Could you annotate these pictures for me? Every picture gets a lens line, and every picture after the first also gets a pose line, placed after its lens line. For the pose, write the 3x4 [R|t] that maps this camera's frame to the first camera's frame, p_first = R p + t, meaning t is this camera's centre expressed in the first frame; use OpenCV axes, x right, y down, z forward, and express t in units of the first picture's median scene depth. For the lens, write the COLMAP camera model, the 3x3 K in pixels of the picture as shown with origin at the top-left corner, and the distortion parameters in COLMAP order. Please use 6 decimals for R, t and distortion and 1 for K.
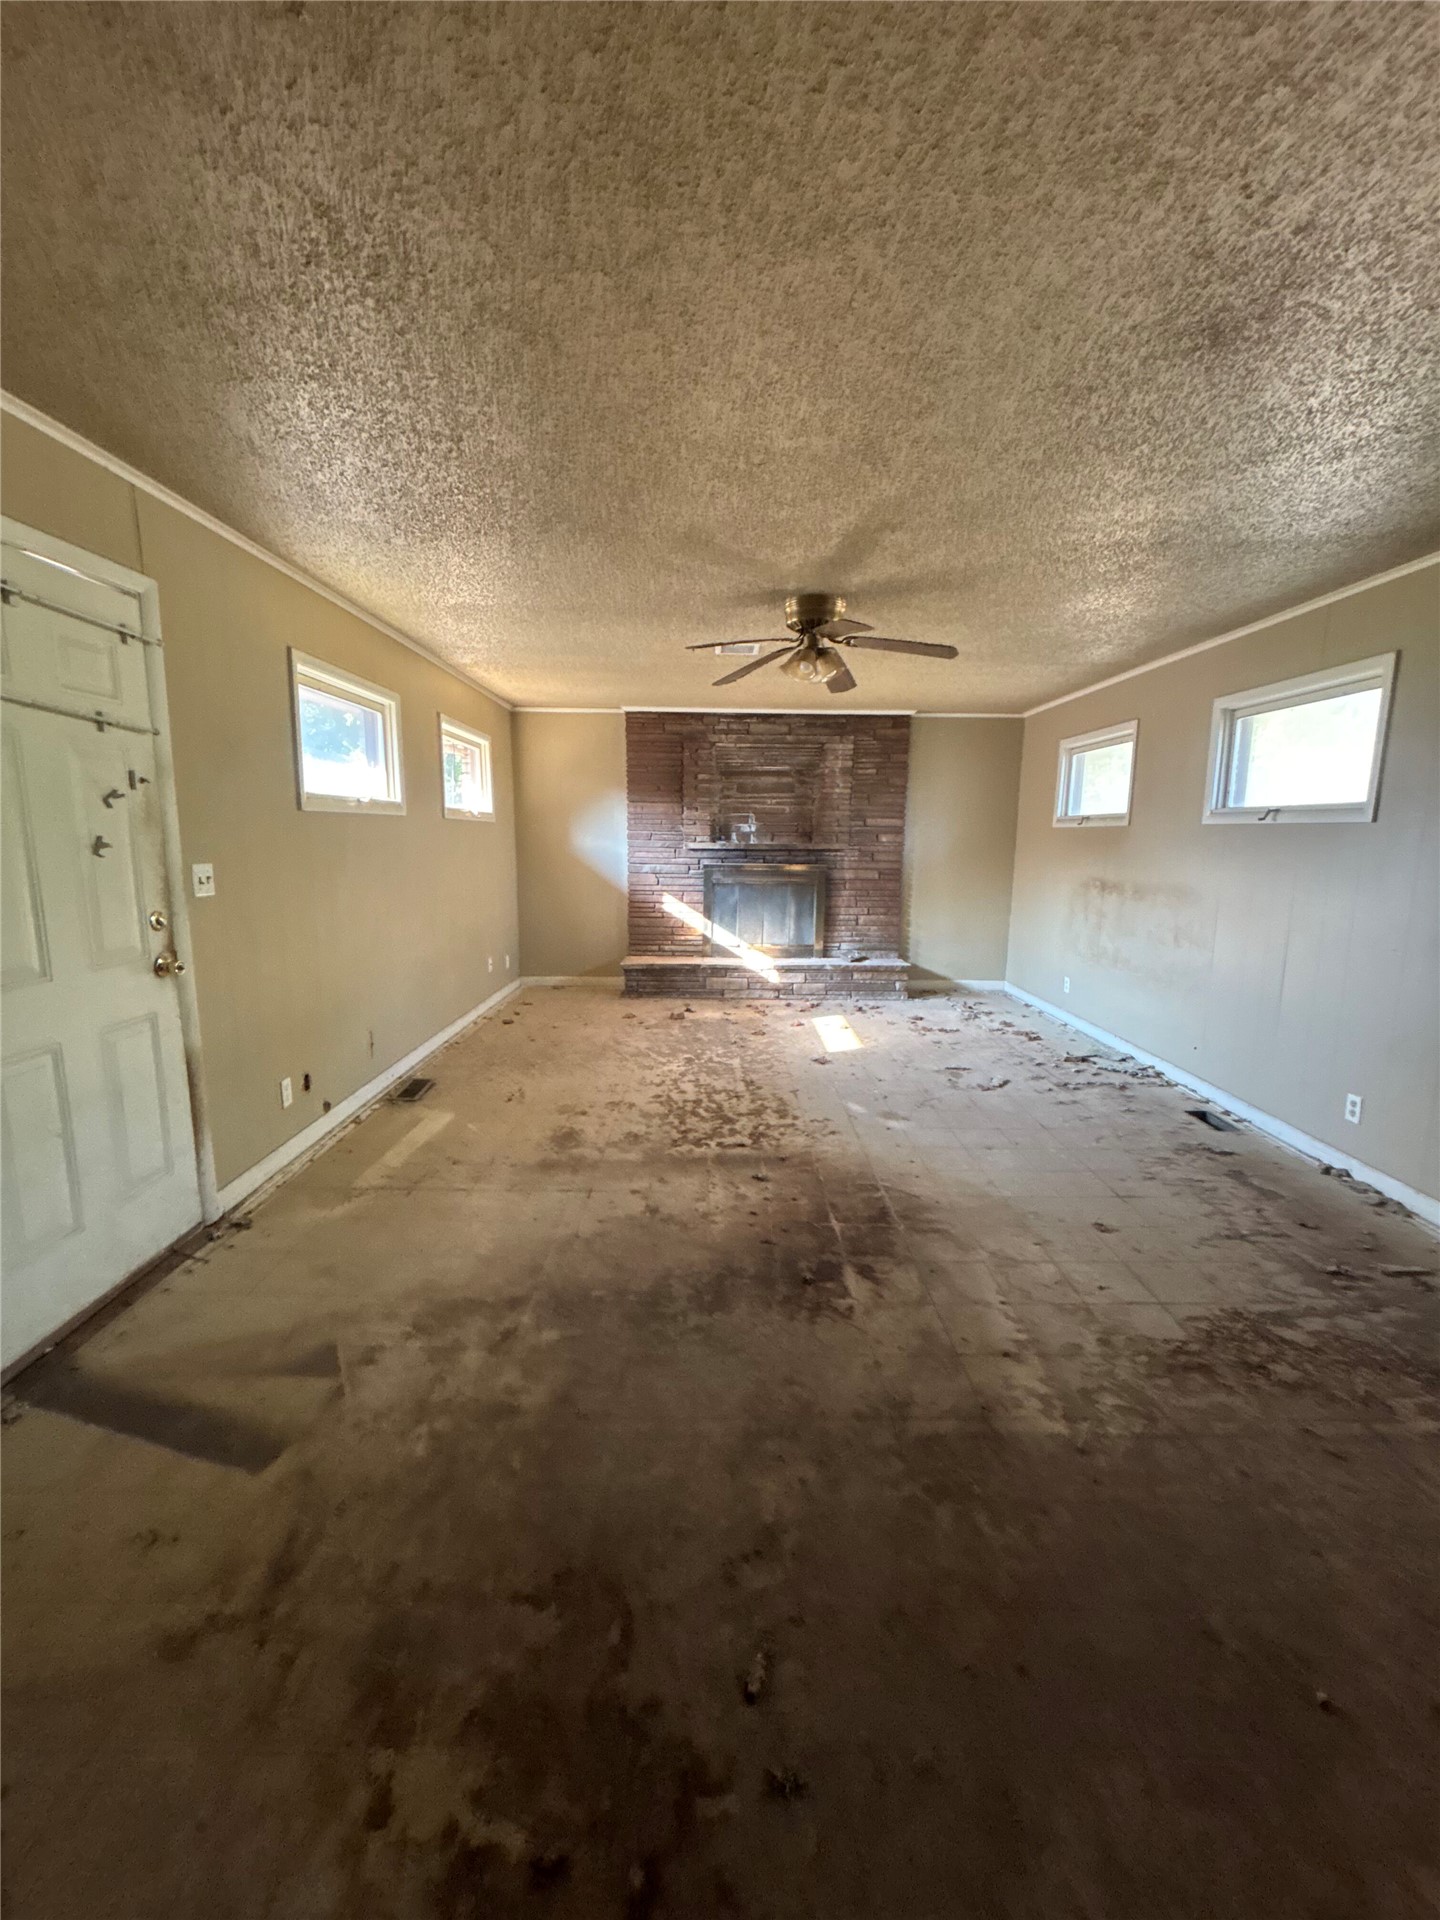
lens RADIAL K [[772.1, 0, 712.1], [0, 772.1, 951.7], [0, 0, 1]] dist [-0.003043, -0.000247]
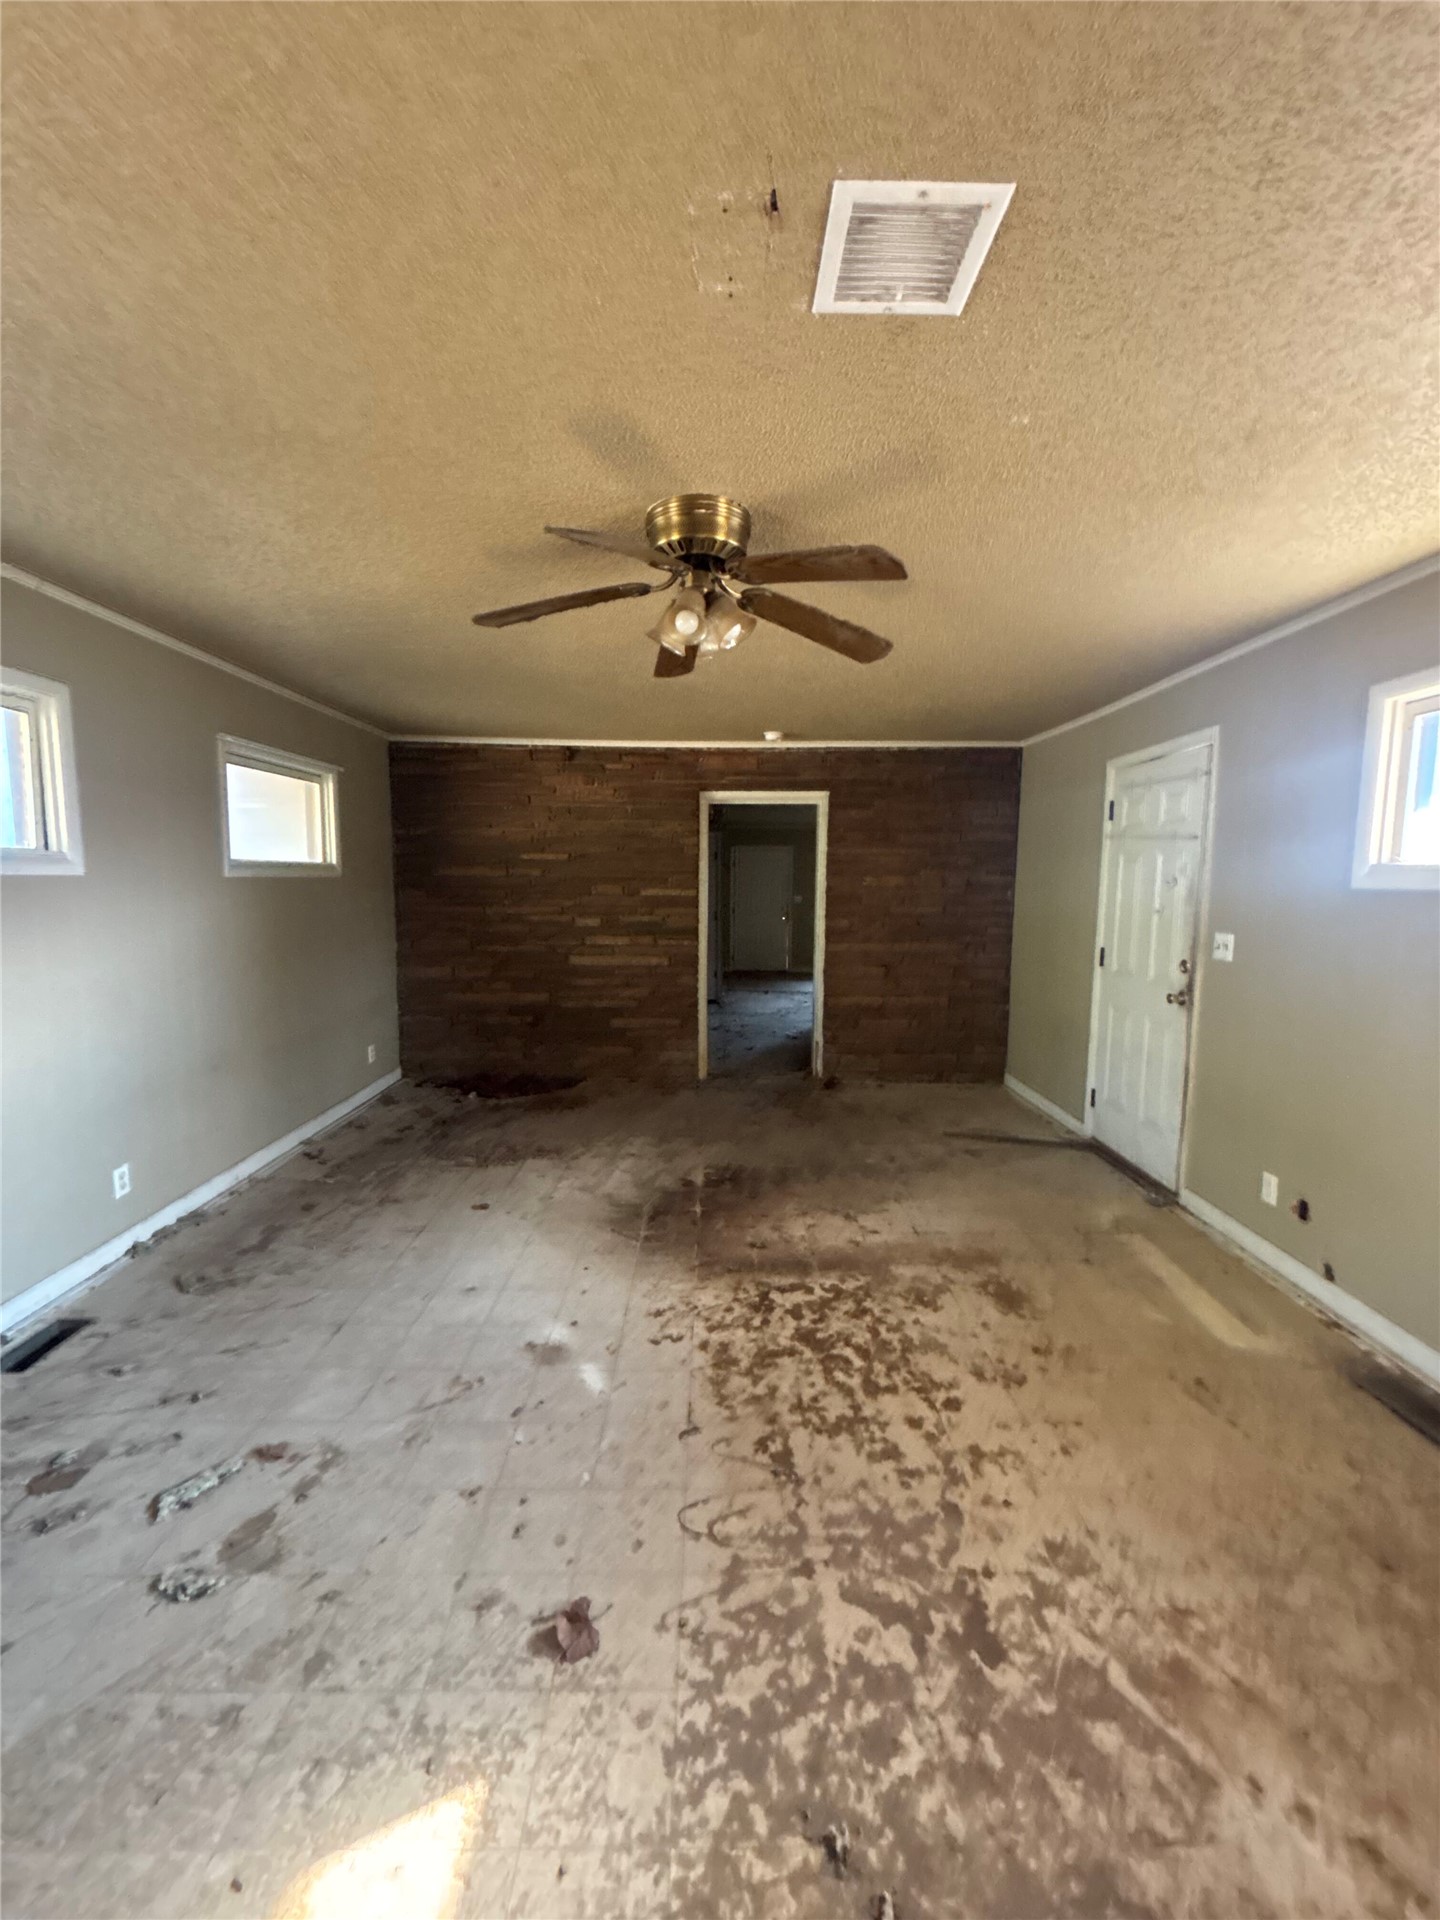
lens RADIAL K [[772.1, 0, 720.4], [0, 772.1, 965.8], [0, 0, 1]] dist [-0.003043, -0.000247]
pose [[-0.999660, -0.020262, -0.016392, 0.121238], [-0.023863, 0.964456, 0.263163, -0.280723], [0.010477, 0.263465, -0.964612, 1.671769]]
